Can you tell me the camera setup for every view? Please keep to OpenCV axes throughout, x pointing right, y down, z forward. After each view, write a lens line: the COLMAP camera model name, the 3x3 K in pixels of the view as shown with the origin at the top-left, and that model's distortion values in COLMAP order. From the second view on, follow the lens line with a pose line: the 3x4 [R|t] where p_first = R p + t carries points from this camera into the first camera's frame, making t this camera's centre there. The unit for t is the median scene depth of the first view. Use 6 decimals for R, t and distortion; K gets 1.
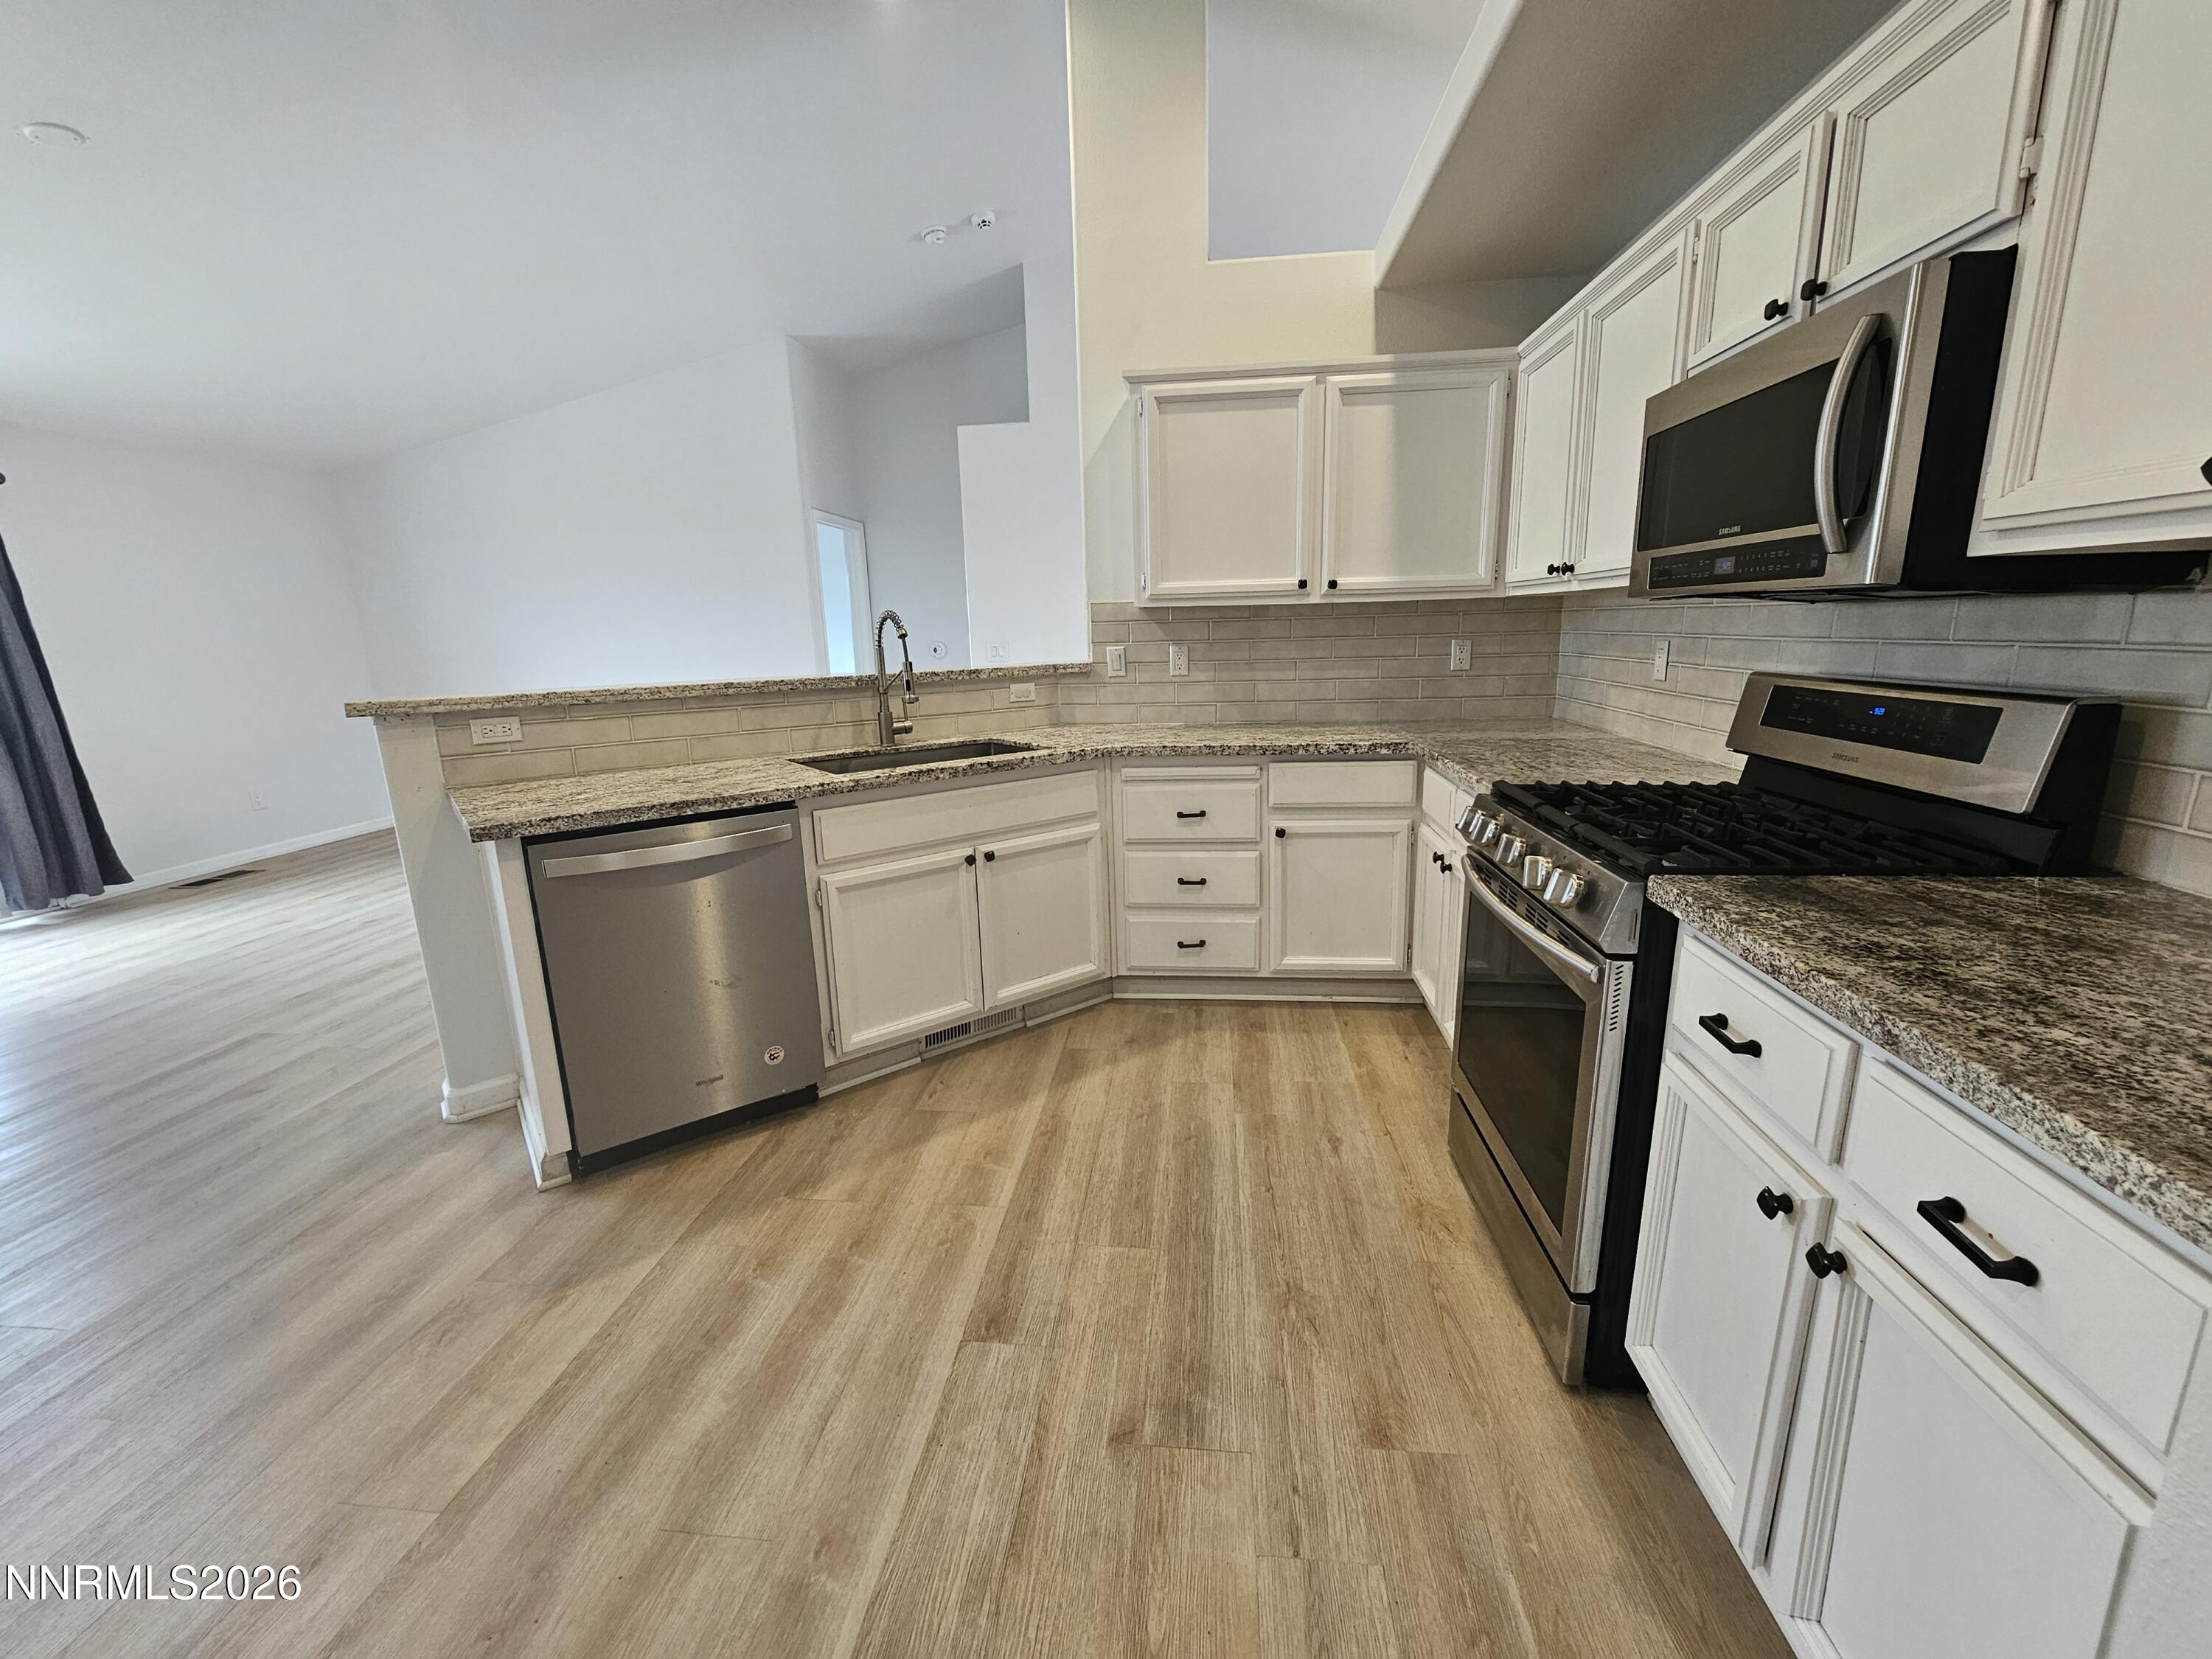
lens RADIAL K [[904.2, 0, 1106.7], [0, 904.2, 827.5], [0, 0, 1]] dist [-0.000952, 0.000318]
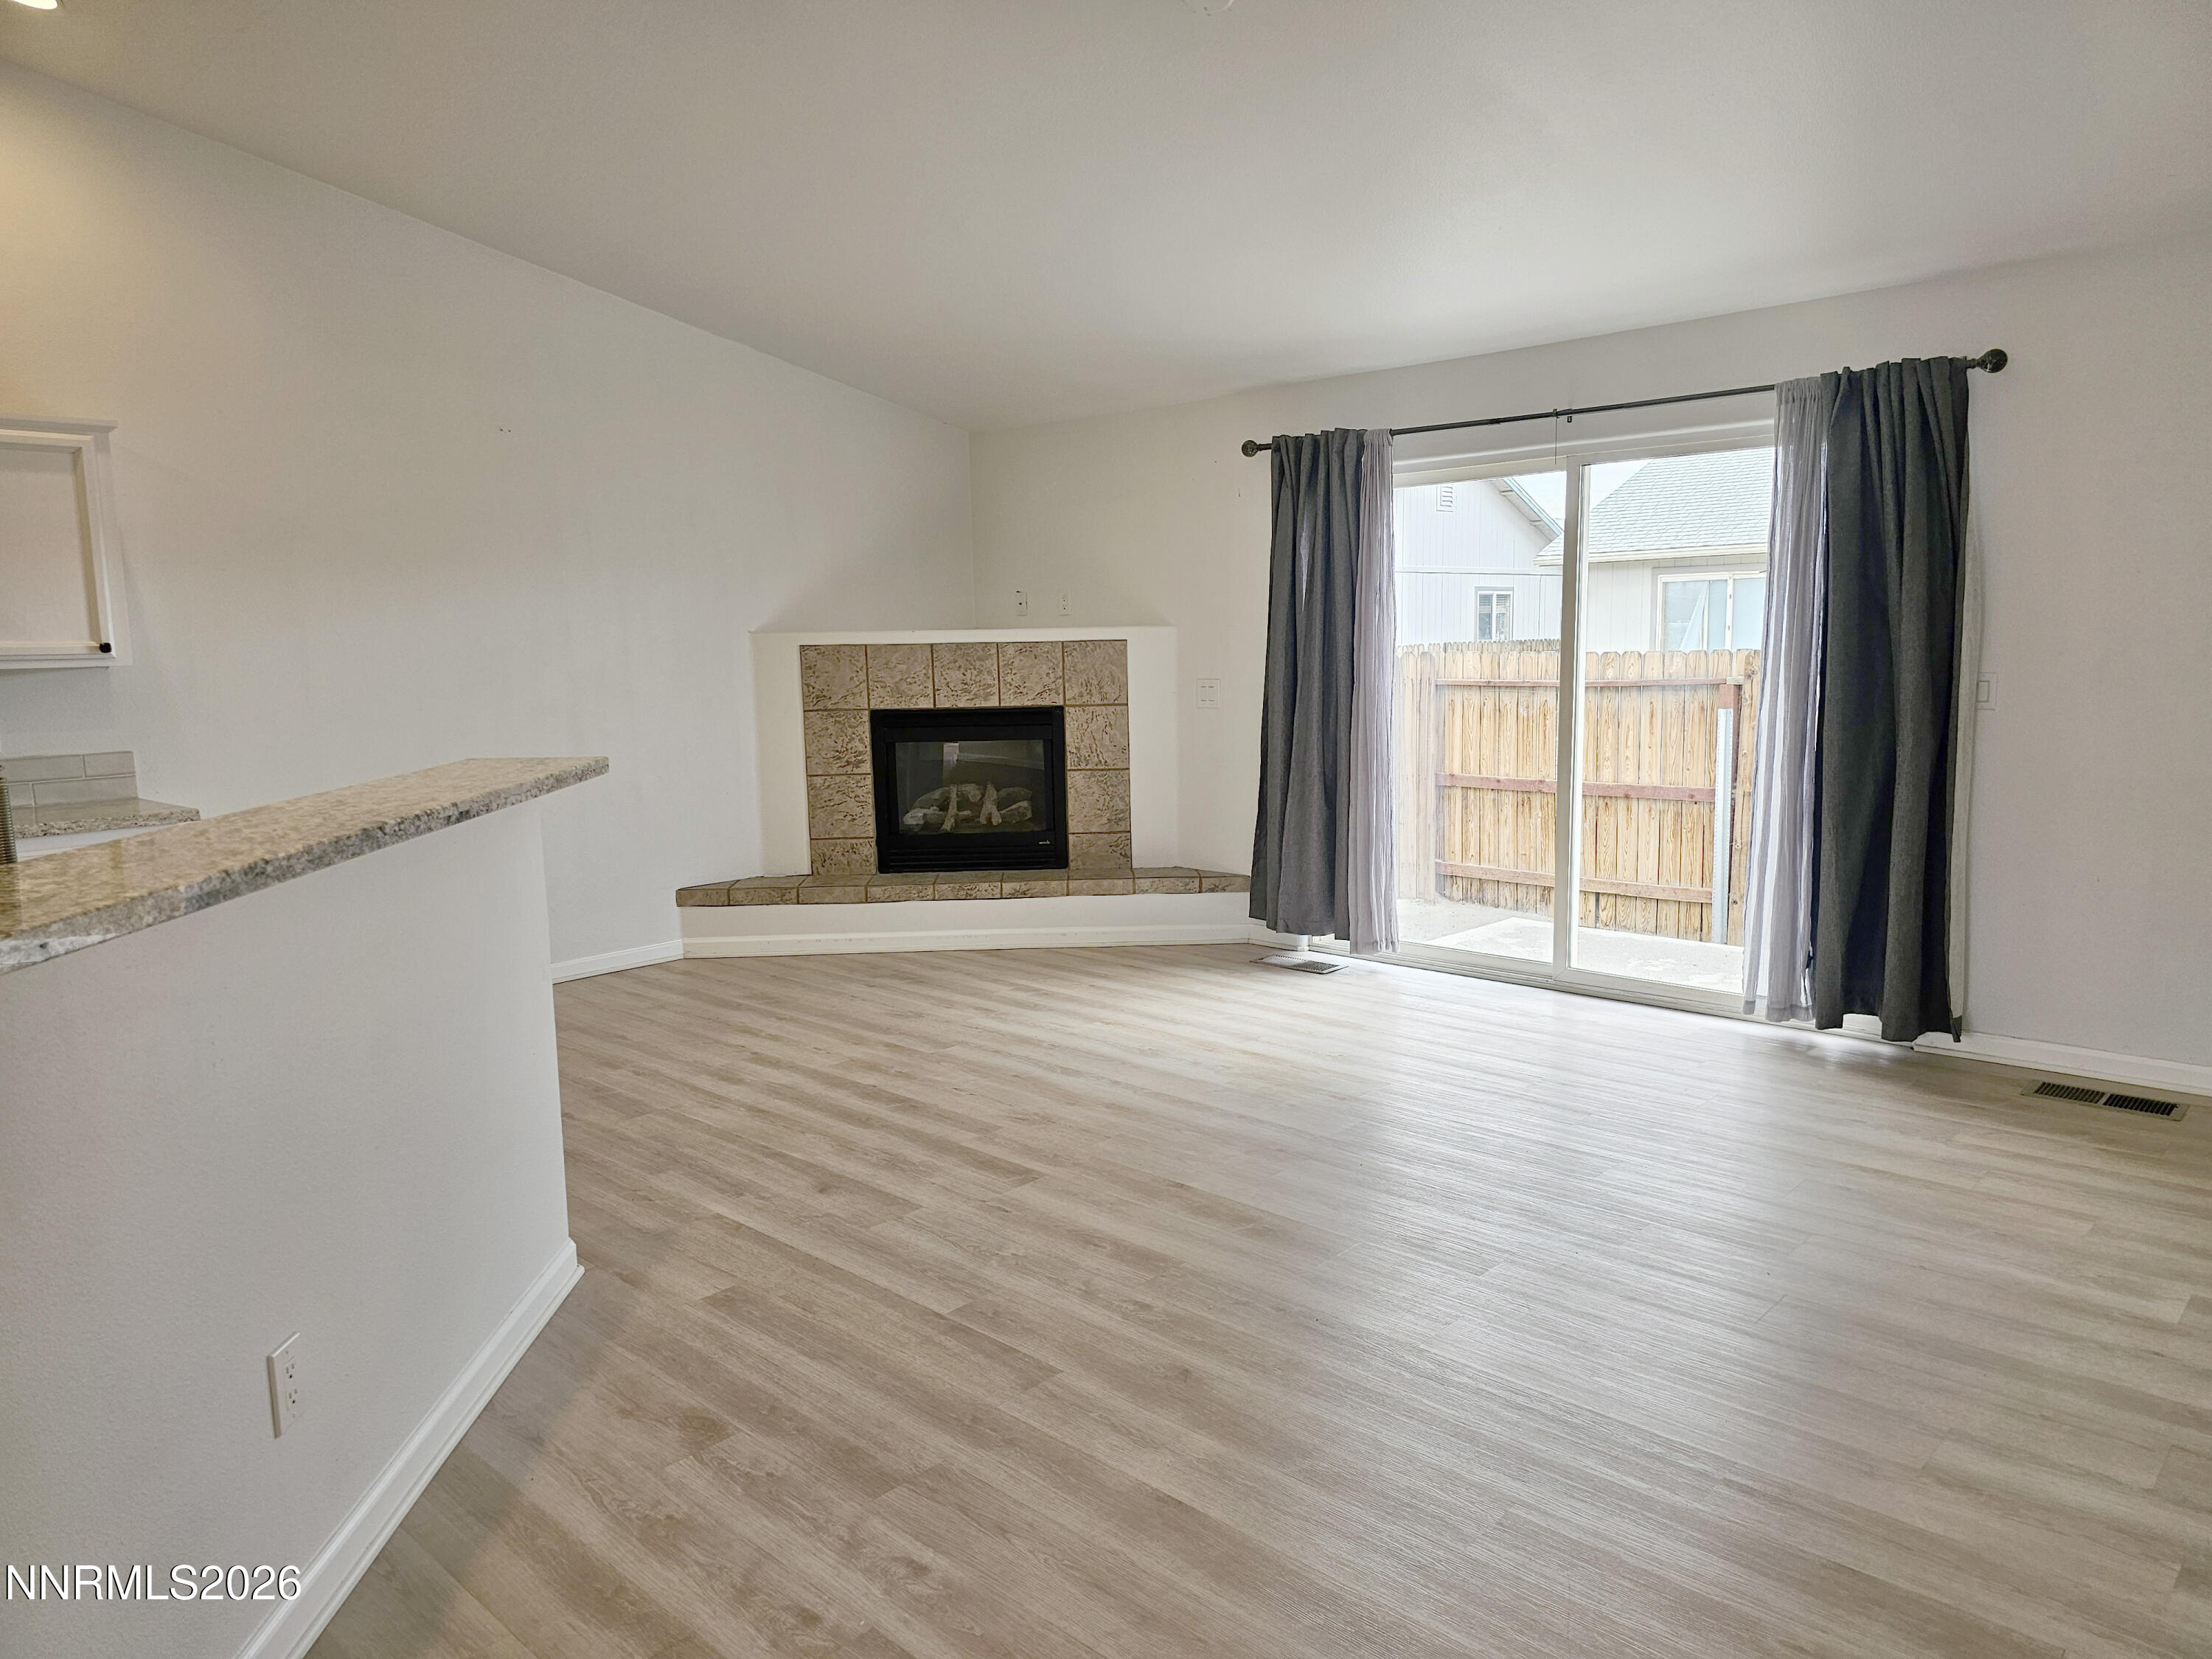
lens RADIAL K [[1464.4, 0, 1135.0], [0, 1464.4, 824.8], [0, 0, 1]] dist [0.009748, -0.000780]
pose [[-0.584766, 0.142512, -0.798586, -0.051534], [-0.145194, 0.950163, 0.275880, -0.460641], [0.798102, 0.277275, -0.534931, 1.870974]]
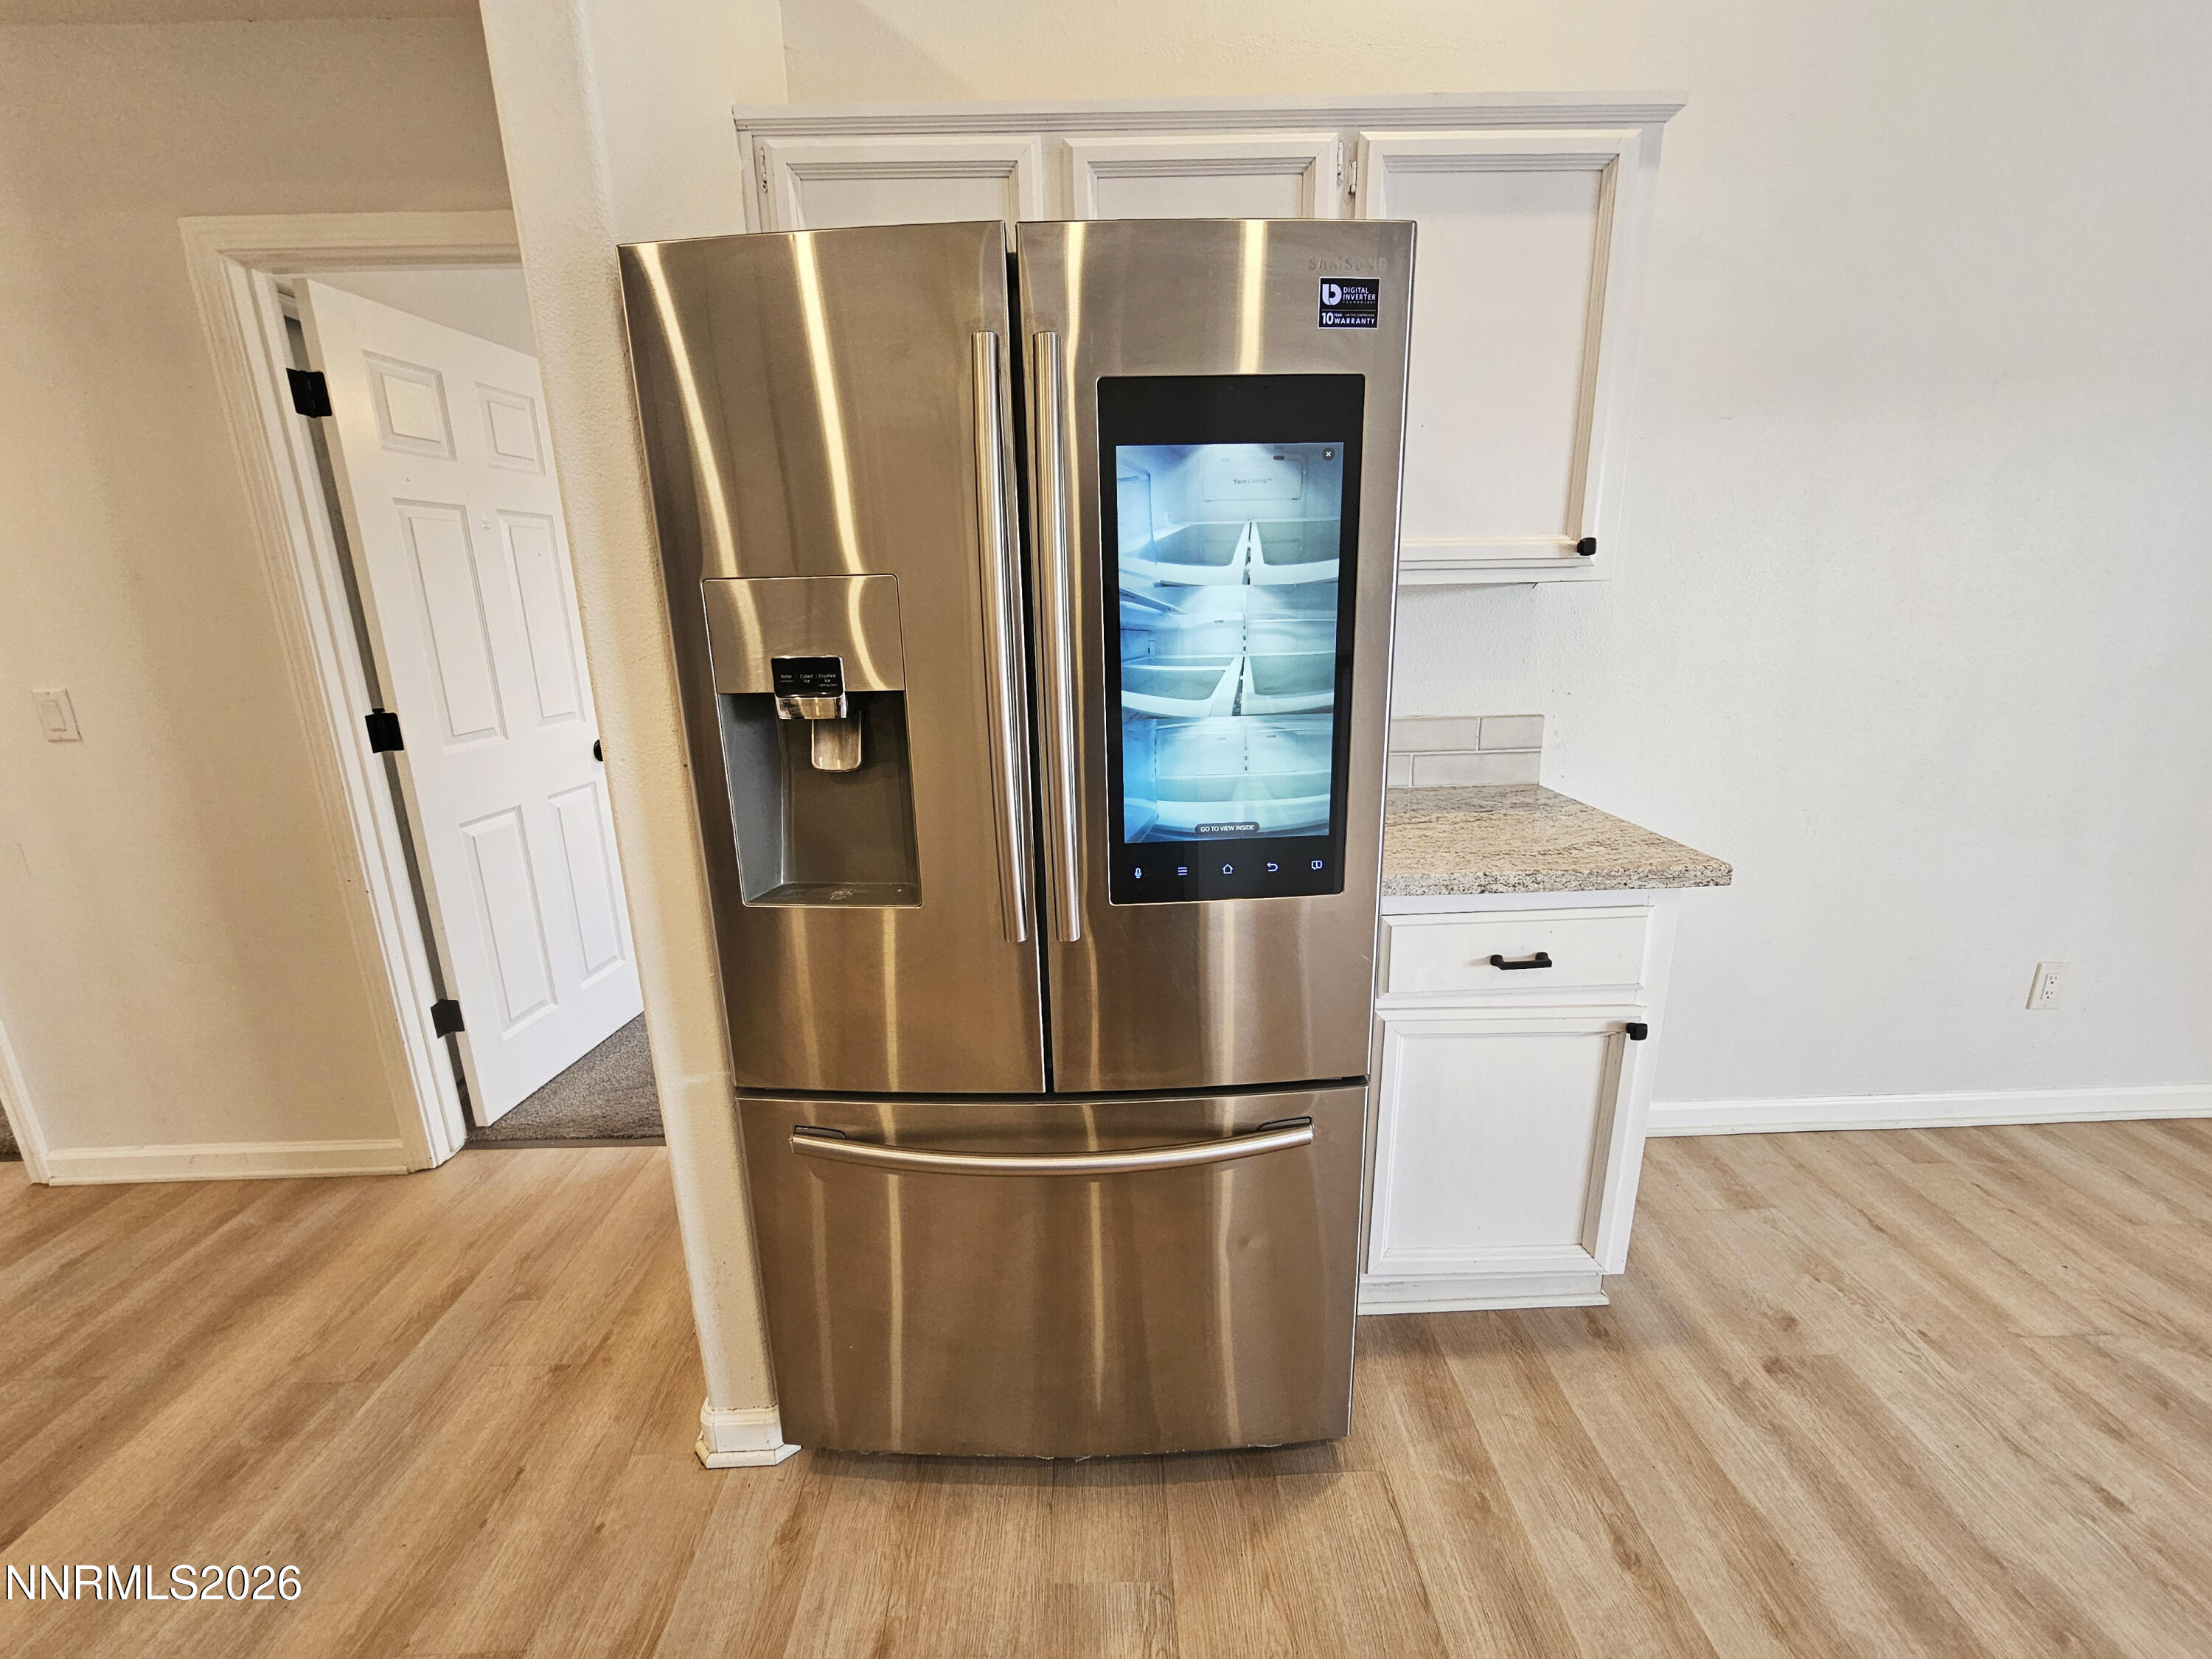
lens RADIAL K [[904.2, 0, 1106.7], [0, 904.2, 827.5], [0, 0, 1]] dist [-0.000952, 0.000318]
pose [[-0.990812, 0.080280, -0.108847, -0.347817], [0.021196, 0.887009, 0.461265, -0.134548], [0.133579, 0.454719, -0.880561, 0.535528]]
